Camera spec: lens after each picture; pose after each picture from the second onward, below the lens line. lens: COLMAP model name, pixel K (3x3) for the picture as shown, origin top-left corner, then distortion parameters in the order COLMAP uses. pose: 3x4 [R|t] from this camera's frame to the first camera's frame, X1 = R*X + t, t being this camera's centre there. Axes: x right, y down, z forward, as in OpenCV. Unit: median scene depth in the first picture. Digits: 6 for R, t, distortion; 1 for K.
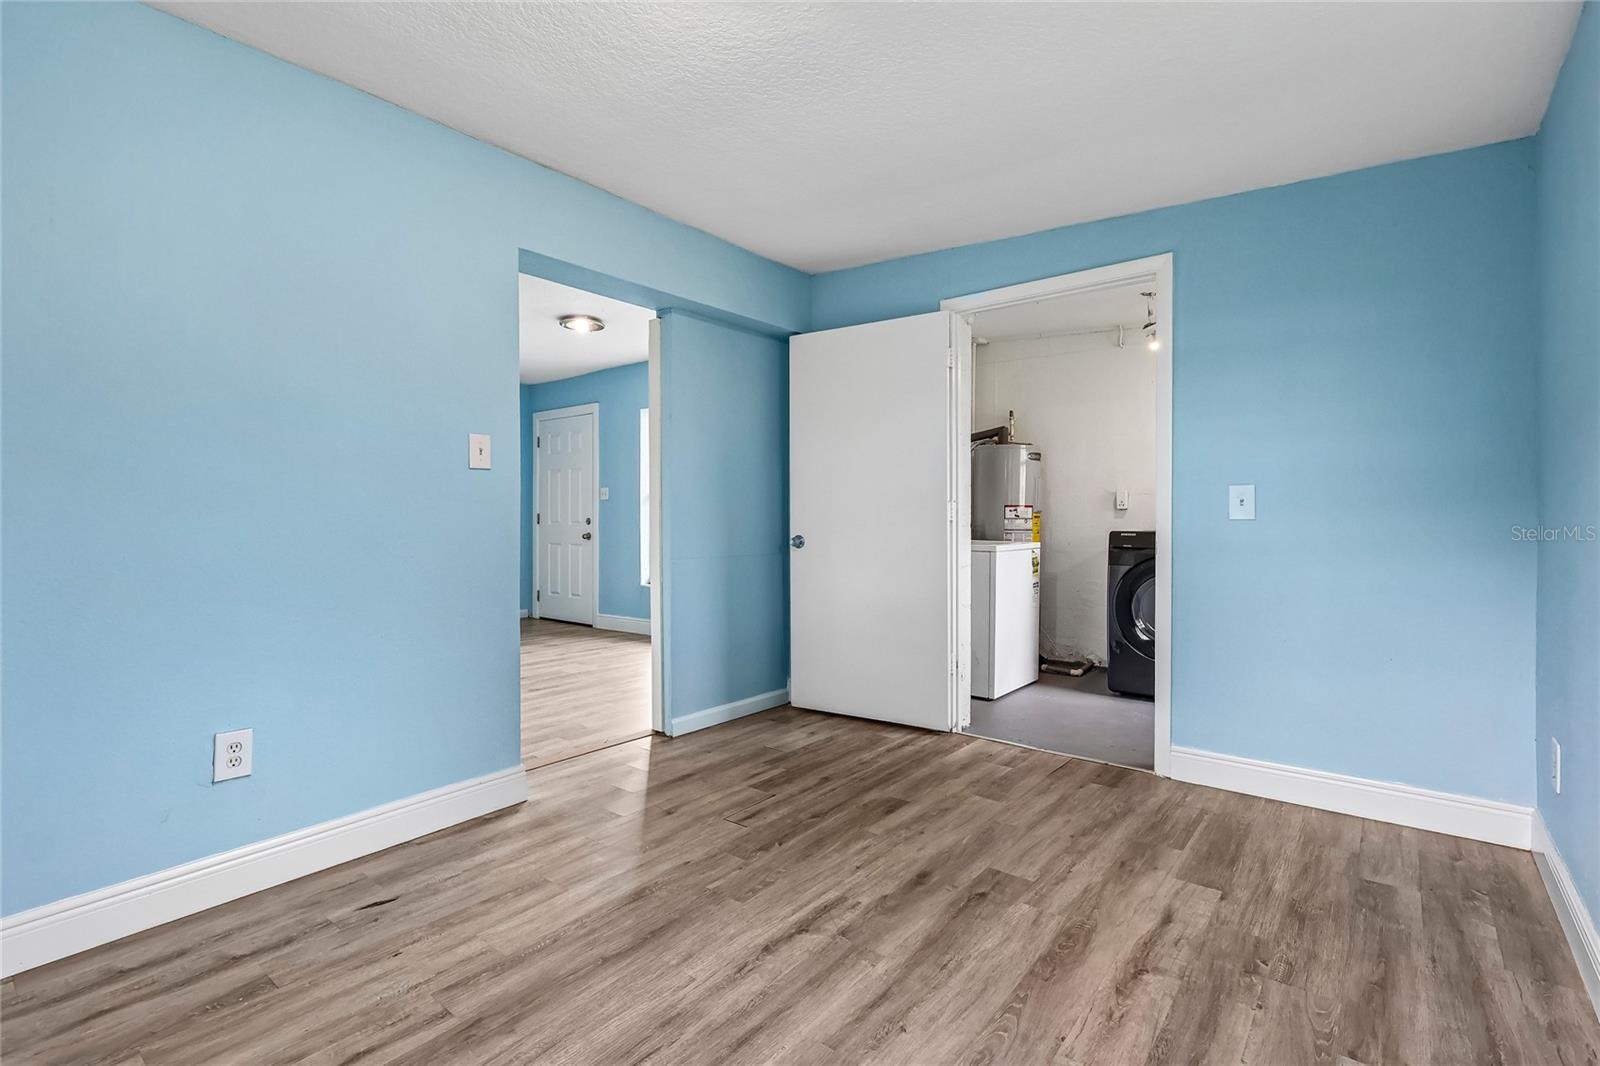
lens RADIAL K [[741.7, 0, 795.9], [0, 741.7, 521.3], [0, 0, 1]] dist [-0.002236, -0.001428]
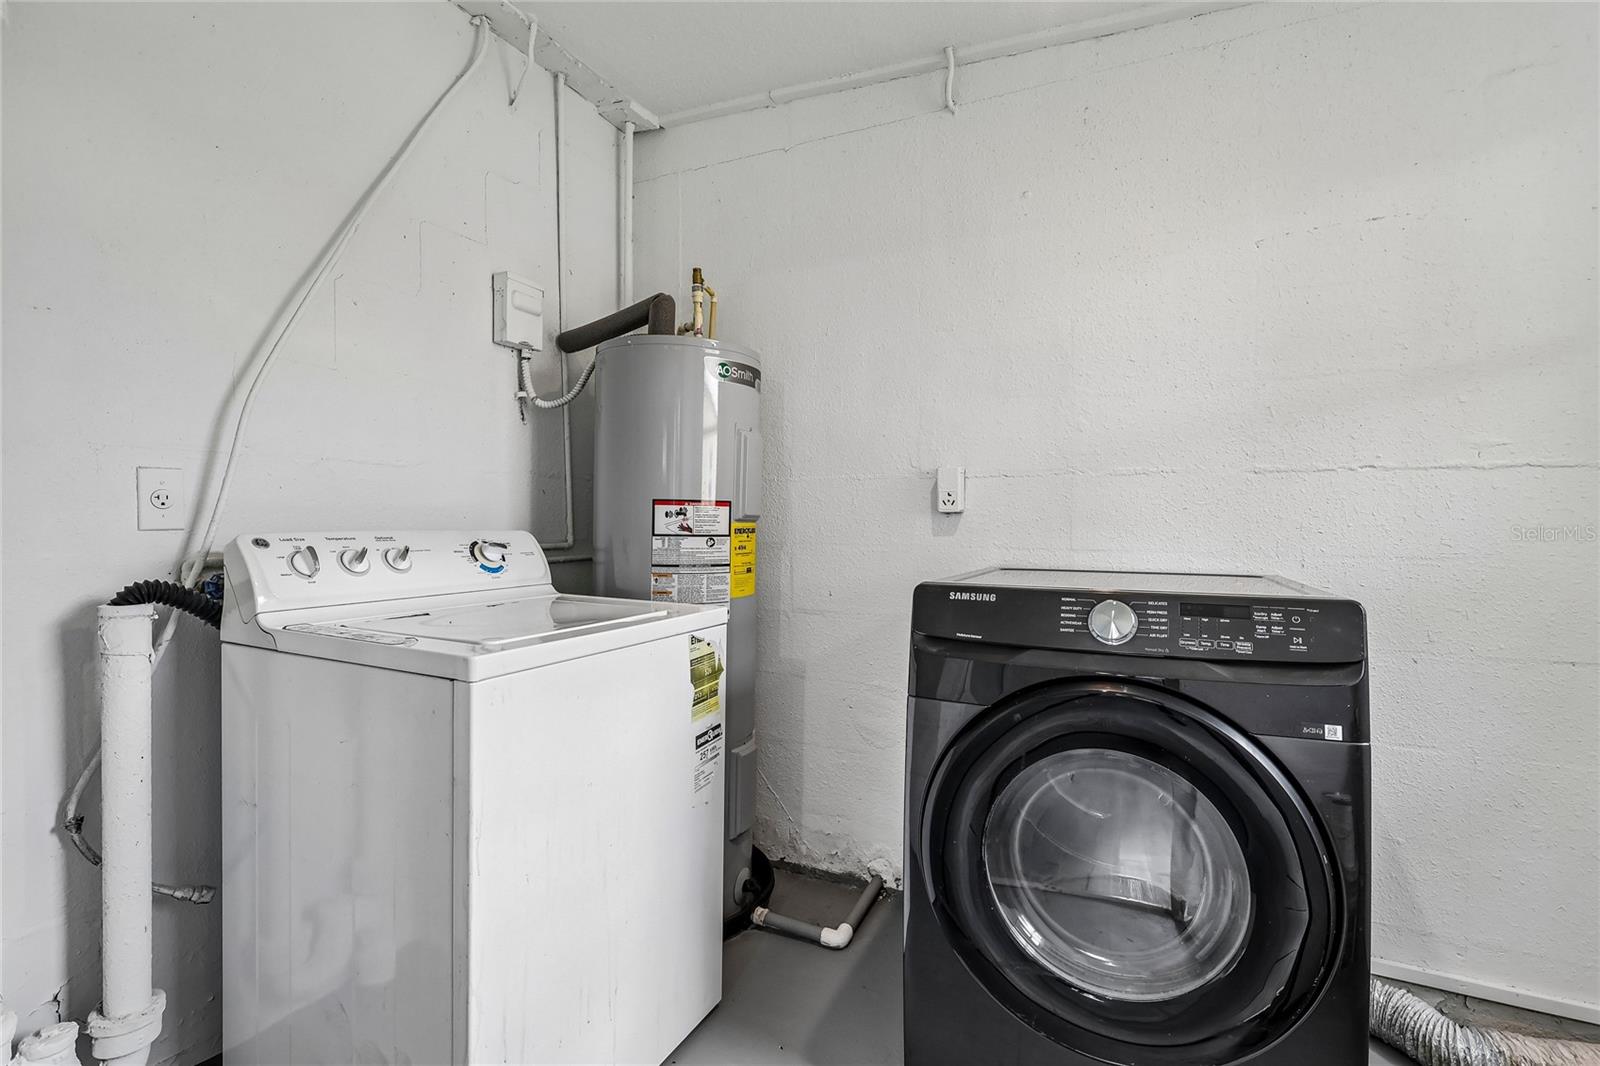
lens RADIAL K [[741.7, 0, 793.6], [0, 741.7, 540.1], [0, 0, 1]] dist [-0.002236, -0.001428]
pose [[0.977206, 0.002132, 0.212284, 0.272057], [-0.005718, 0.999851, 0.016282, -0.007598], [-0.212218, -0.017125, 0.977072, 0.625747]]
